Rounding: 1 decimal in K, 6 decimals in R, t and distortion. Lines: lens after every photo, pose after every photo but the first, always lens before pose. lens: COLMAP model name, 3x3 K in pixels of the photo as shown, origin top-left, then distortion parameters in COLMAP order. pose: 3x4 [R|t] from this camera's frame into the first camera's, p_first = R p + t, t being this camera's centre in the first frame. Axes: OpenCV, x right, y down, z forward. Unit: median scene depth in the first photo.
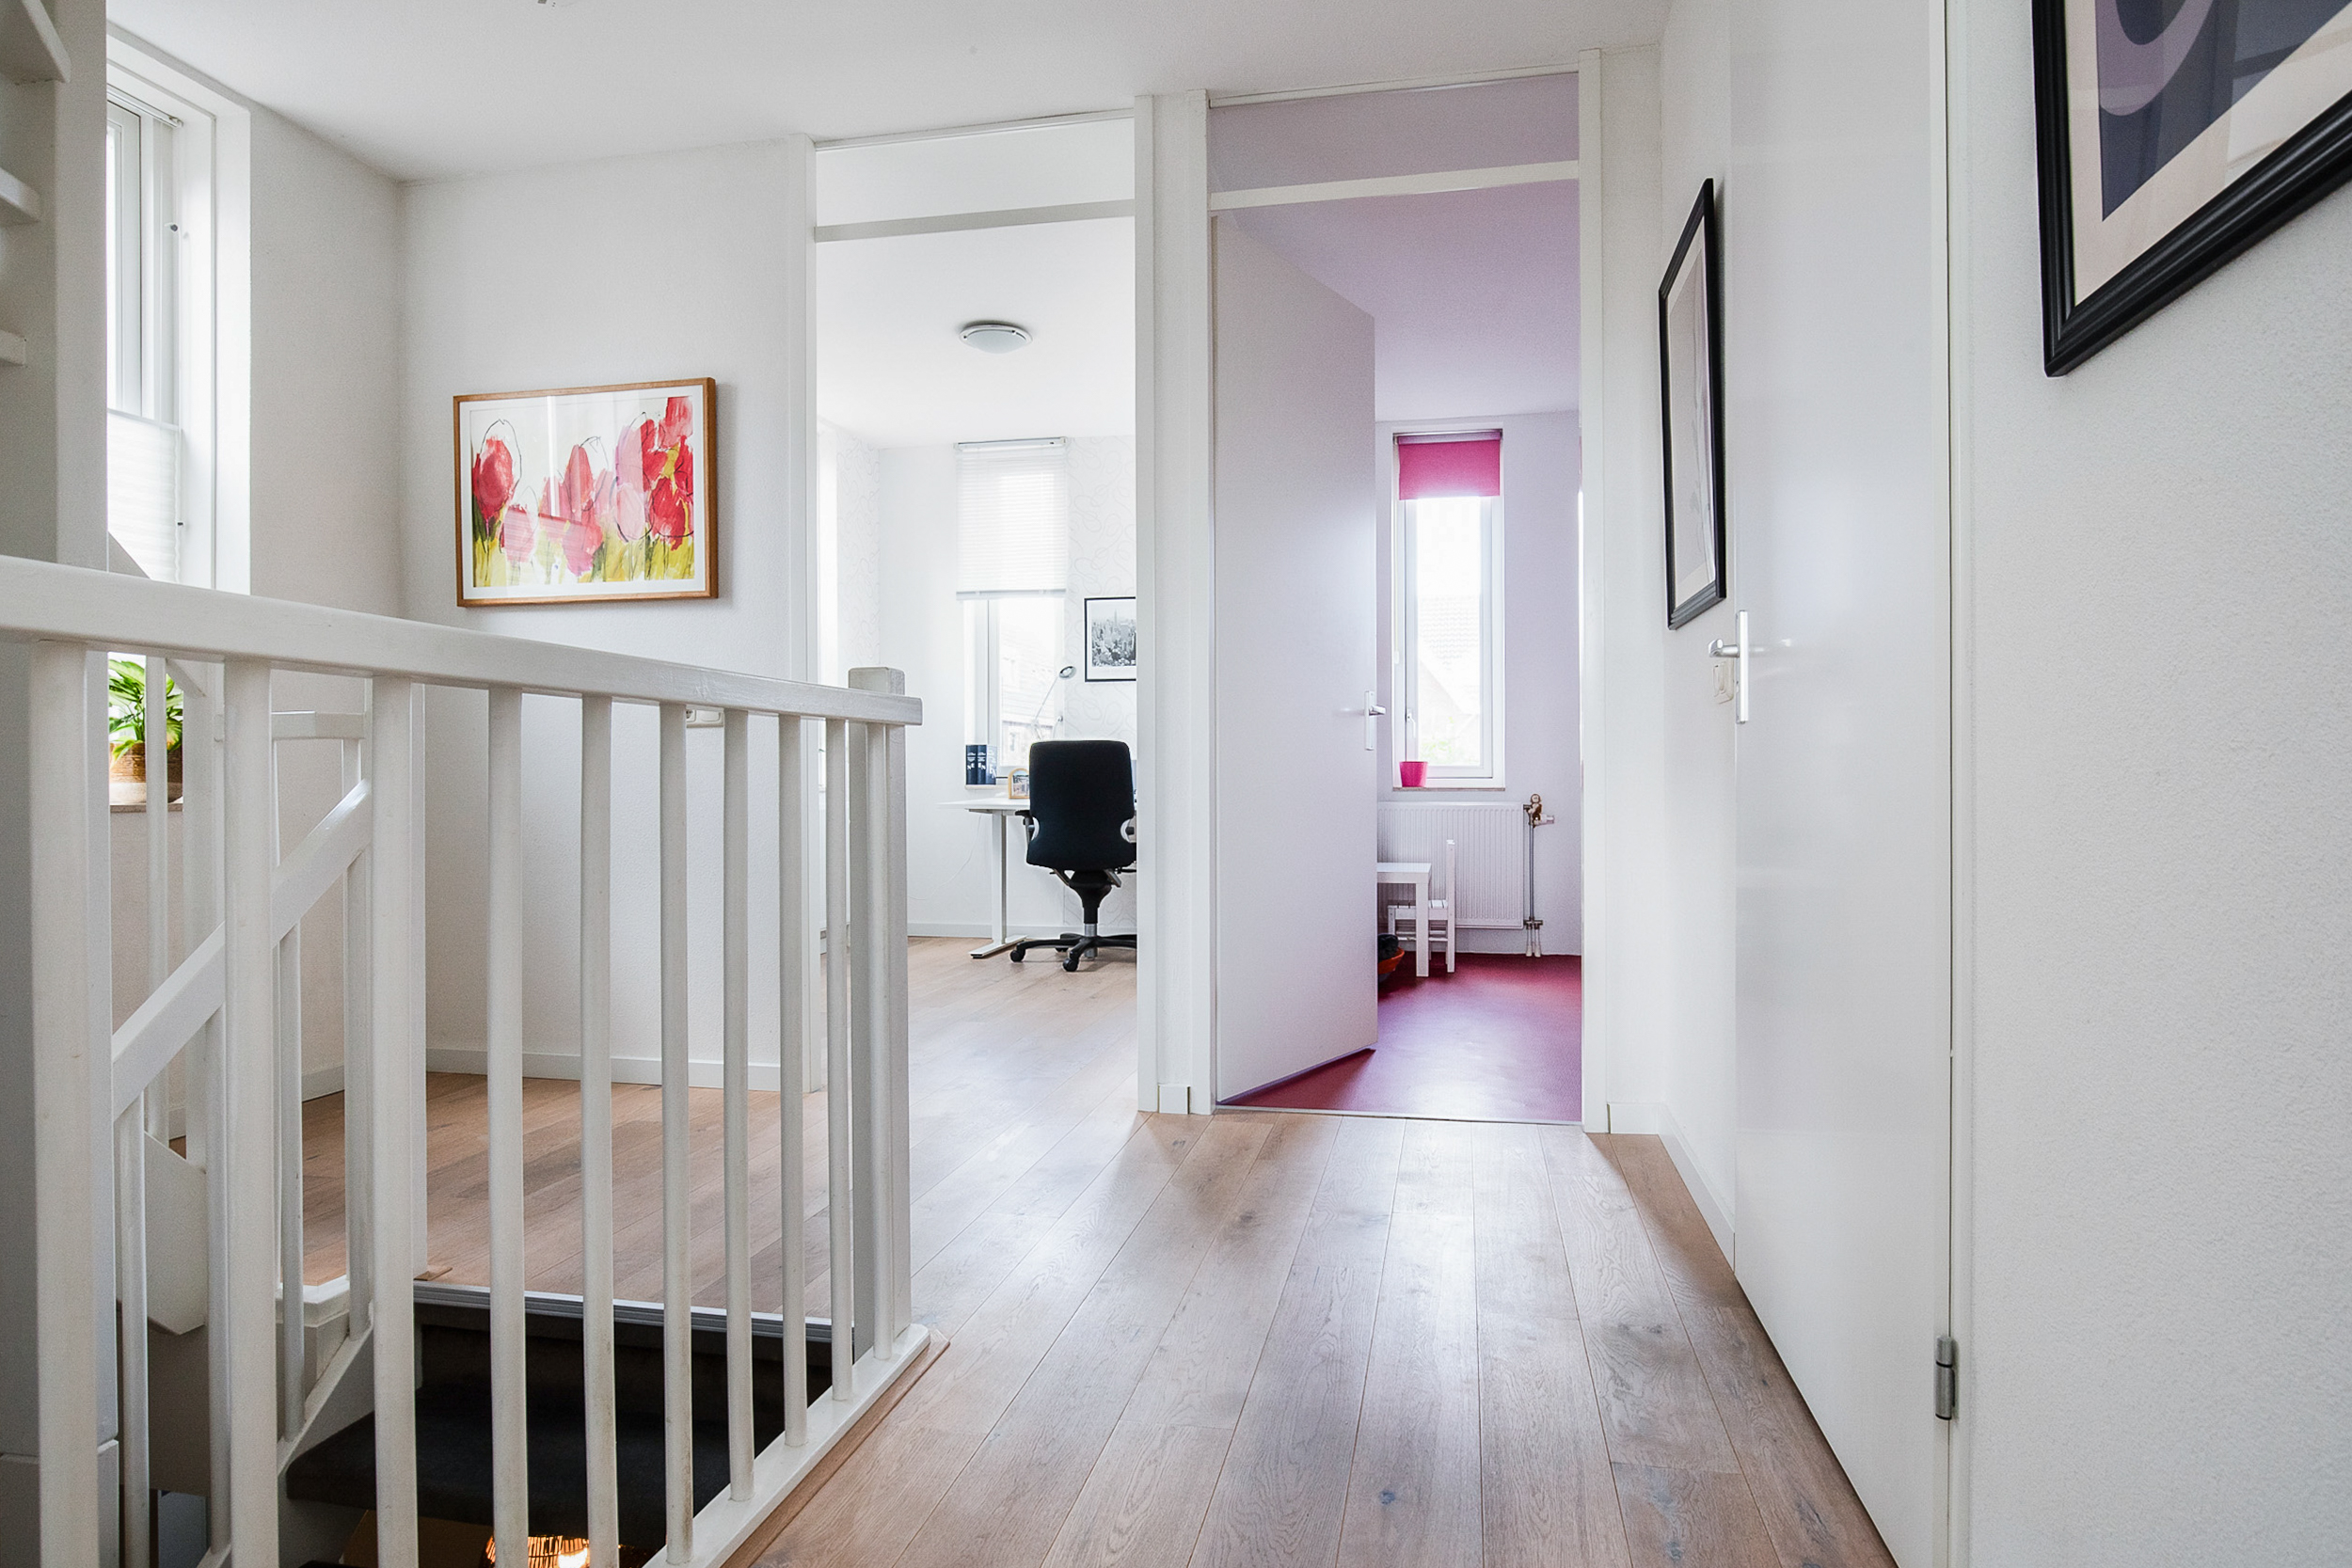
lens RADIAL K [[1375.3, 0, 1177.0], [0, 1375.3, 780.5], [0, 0, 1]] dist [-0.006933, 0.001594]
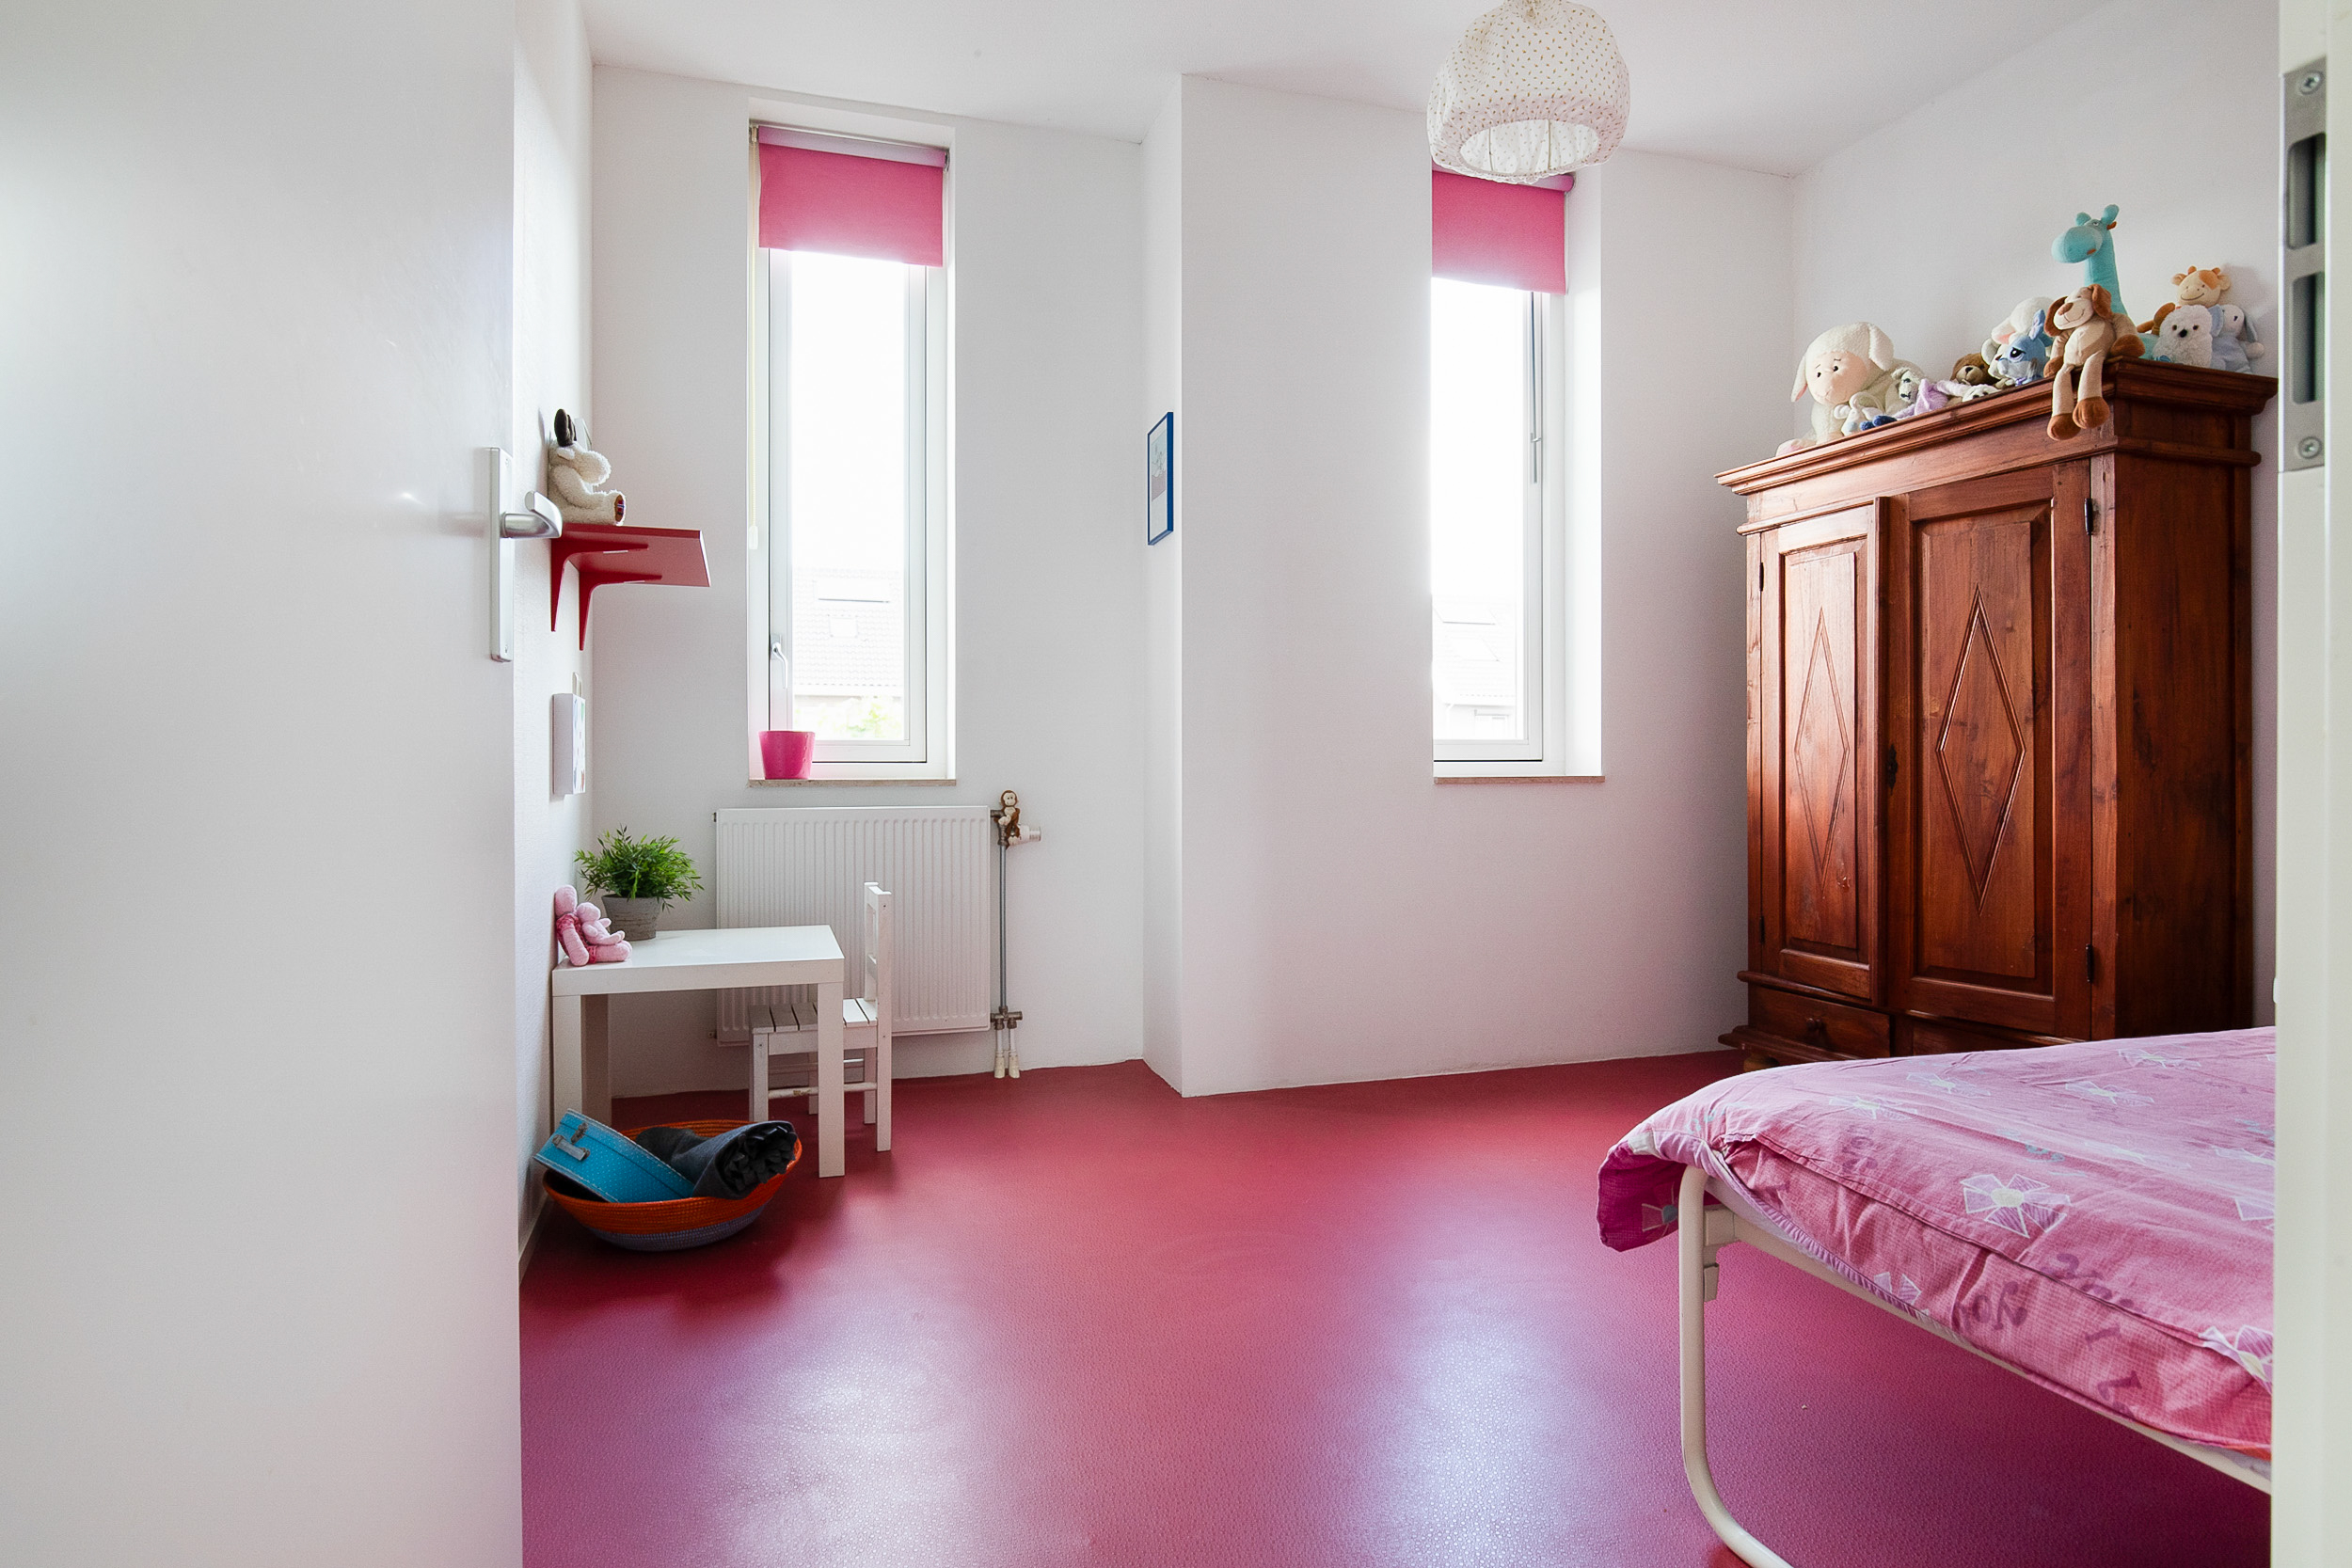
lens RADIAL K [[1375.3, 0, 1187.5], [0, 1375.3, 762.9], [0, 0, 1]] dist [-0.006933, 0.001594]
pose [[0.866785, 0.000801, 0.498681, 0.039690], [-0.001922, 0.999997, 0.001735, -0.002949], [-0.498678, -0.002463, 0.866784, 0.461087]]
